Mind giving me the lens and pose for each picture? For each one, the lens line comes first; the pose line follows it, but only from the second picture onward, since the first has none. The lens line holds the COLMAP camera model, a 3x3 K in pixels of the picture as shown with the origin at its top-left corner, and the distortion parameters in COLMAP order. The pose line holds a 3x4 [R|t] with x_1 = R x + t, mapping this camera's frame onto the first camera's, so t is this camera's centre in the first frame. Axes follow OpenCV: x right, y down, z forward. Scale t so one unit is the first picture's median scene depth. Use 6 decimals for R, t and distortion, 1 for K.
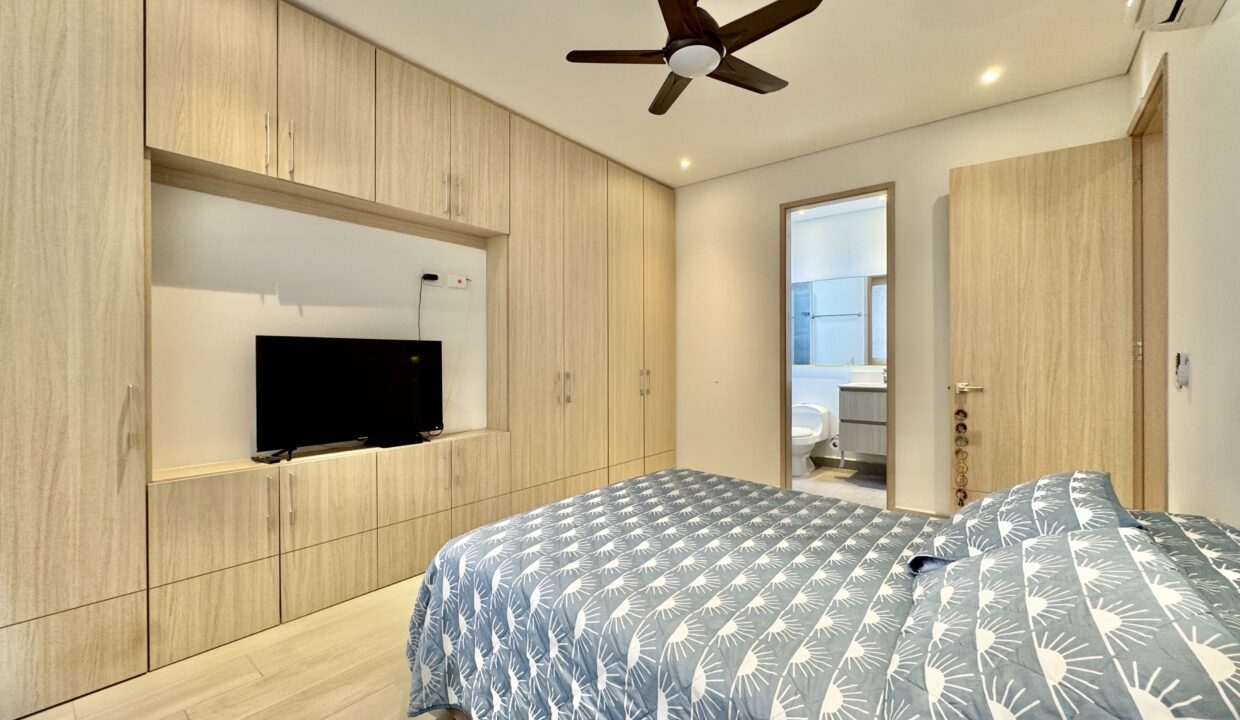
lens RADIAL K [[501.3, 0, 620.0], [0, 501.3, 360.0], [0, 0, 1]] dist [-0.001631, 0.000132]
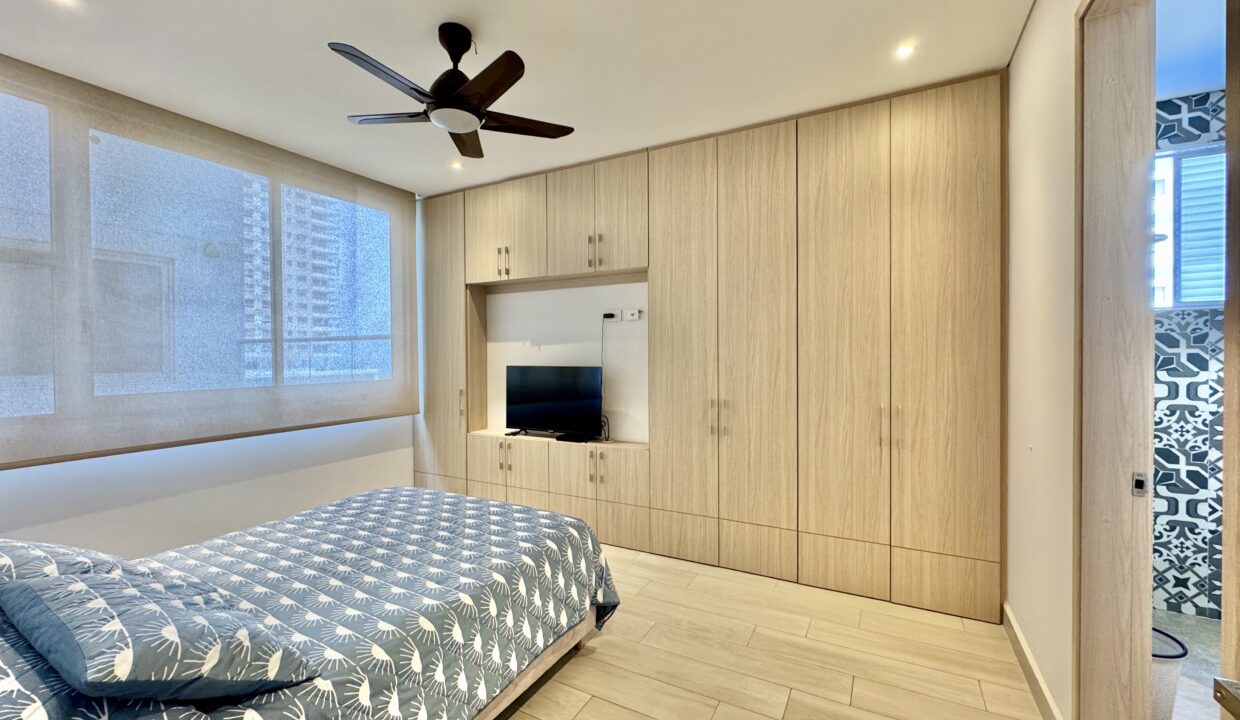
lens RADIAL K [[501.3, 0, 620.0], [0, 501.3, 360.0], [0, 0, 1]] dist [-0.001631, 0.000132]
pose [[0.178955, 0.009999, -0.983807, 1.031978], [-0.001466, 0.999950, 0.009896, -0.076798], [0.983856, -0.000329, 0.178960, 0.941809]]
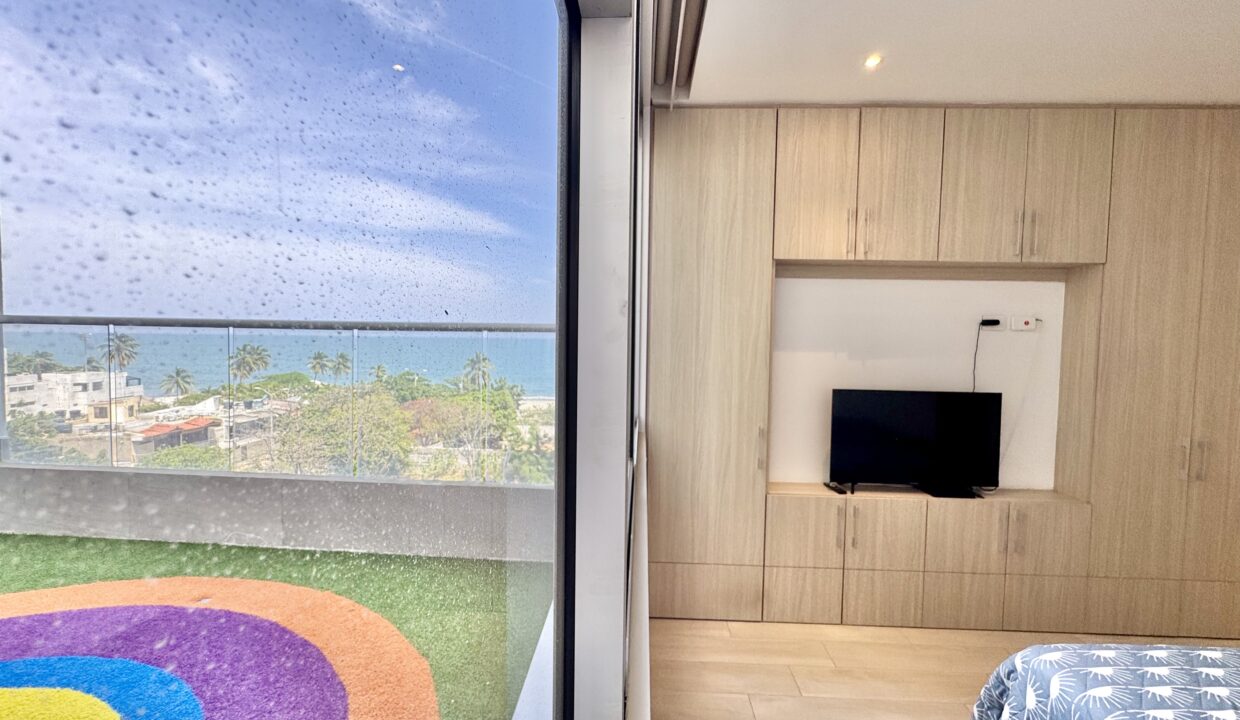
lens RADIAL K [[501.3, 0, 620.0], [0, 501.3, 360.0], [0, 0, 1]] dist [-0.001631, 0.000132]
pose [[0.595950, 0.048408, -0.801561, -0.040305], [-0.020715, 0.998776, 0.044916, -0.144048], [0.802754, -0.010163, 0.596223, -0.144304]]
